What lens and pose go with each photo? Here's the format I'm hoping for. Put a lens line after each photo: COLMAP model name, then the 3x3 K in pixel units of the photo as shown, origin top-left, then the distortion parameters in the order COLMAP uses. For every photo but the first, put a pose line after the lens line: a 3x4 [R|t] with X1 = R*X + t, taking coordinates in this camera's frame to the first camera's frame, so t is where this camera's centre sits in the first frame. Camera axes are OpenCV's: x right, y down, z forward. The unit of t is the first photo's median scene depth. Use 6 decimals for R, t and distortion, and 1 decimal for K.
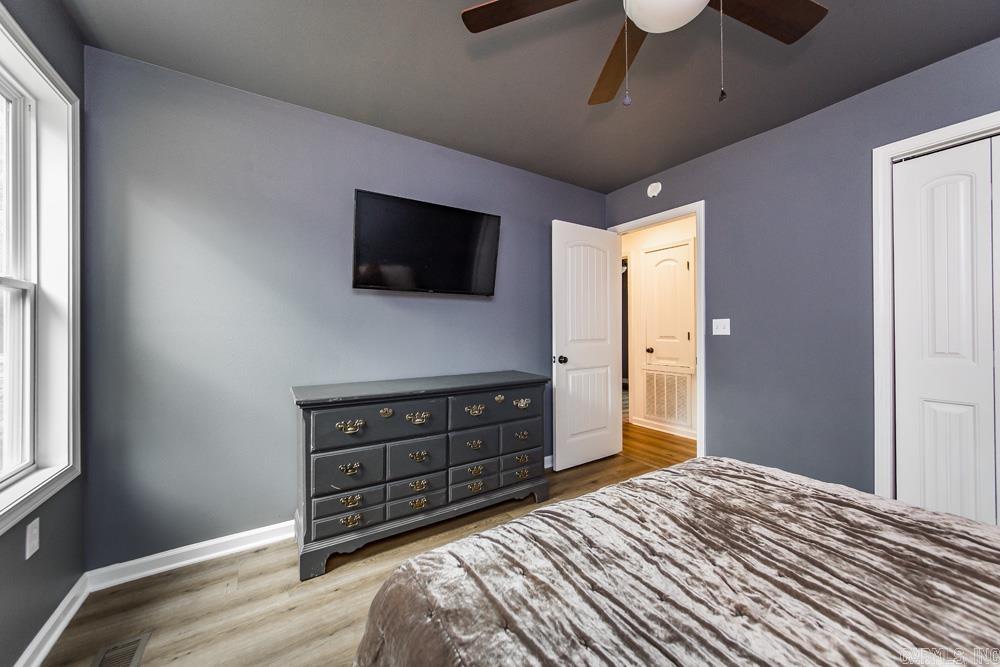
lens RADIAL K [[360.0, 0, 494.1], [0, 360.0, 325.6], [0, 0, 1]] dist [-0.002723, 0.000683]
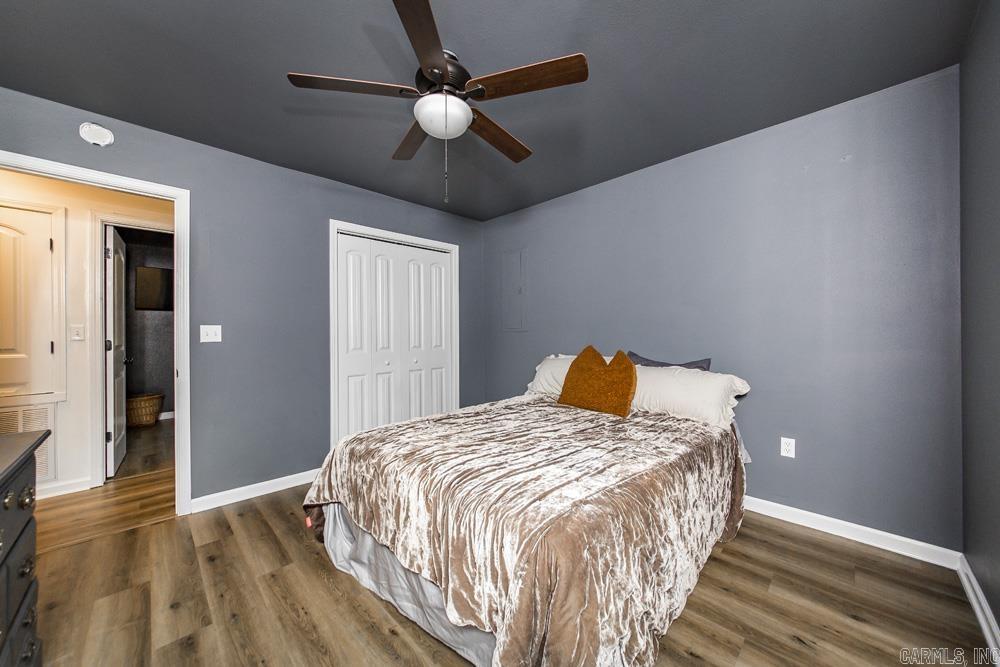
lens RADIAL K [[360.0, 0, 495.0], [0, 360.0, 335.6], [0, 0, 1]] dist [-0.002723, 0.000683]
pose [[-0.200130, -0.007014, 0.979744, -1.289433], [-0.005290, 0.999968, 0.006078, -0.001313], [-0.979755, -0.003966, -0.200161, 1.277794]]
